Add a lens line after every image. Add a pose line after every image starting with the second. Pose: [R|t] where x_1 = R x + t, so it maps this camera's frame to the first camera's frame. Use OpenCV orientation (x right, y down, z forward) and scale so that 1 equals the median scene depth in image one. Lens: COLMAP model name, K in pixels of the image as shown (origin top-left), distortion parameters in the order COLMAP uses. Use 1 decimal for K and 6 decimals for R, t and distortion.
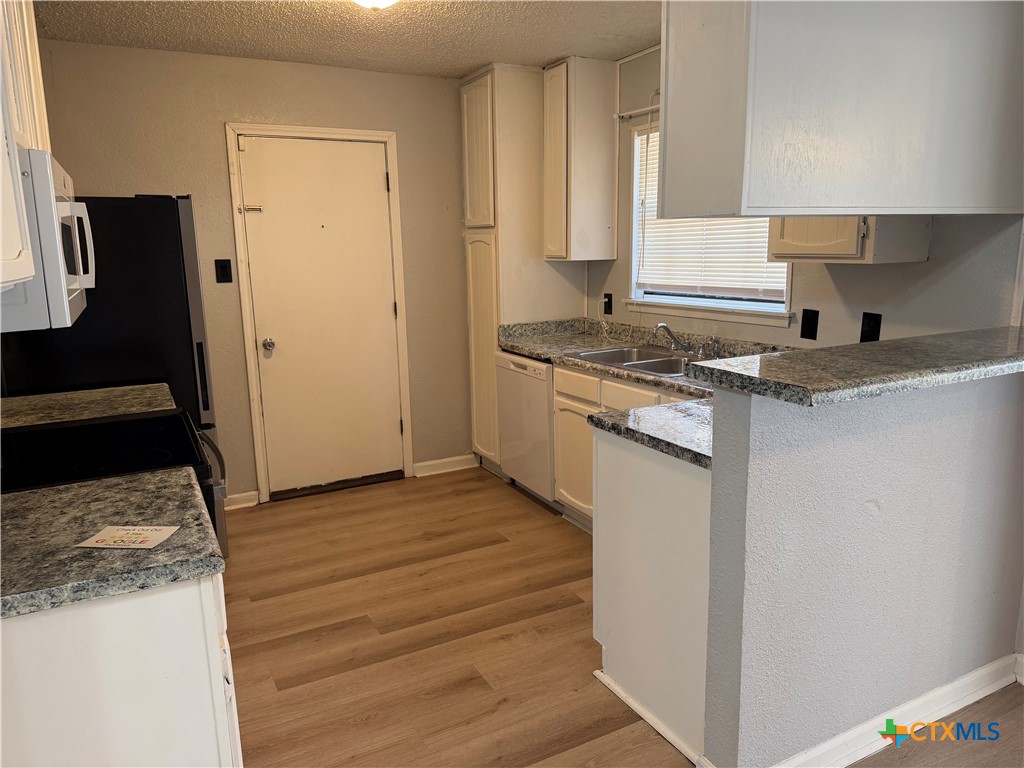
lens RADIAL K [[710.3, 0, 513.9], [0, 710.3, 388.7], [0, 0, 1]] dist [0.119850, -0.193444]
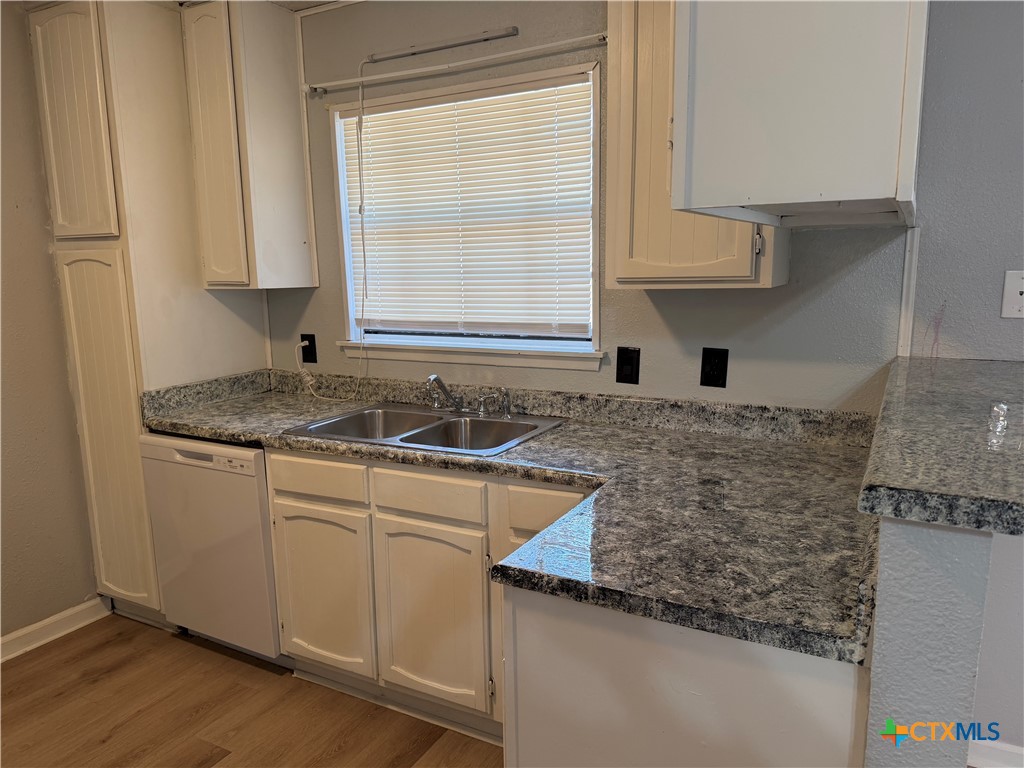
lens RADIAL K [[710.3, 0, 513.9], [0, 710.3, 388.7], [0, 0, 1]] dist [0.119850, -0.193444]
pose [[0.831112, -0.091301, 0.548558, -0.105333], [0.112290, 0.993664, -0.004746, -0.057533], [-0.544649, 0.065543, 0.836099, 0.315728]]
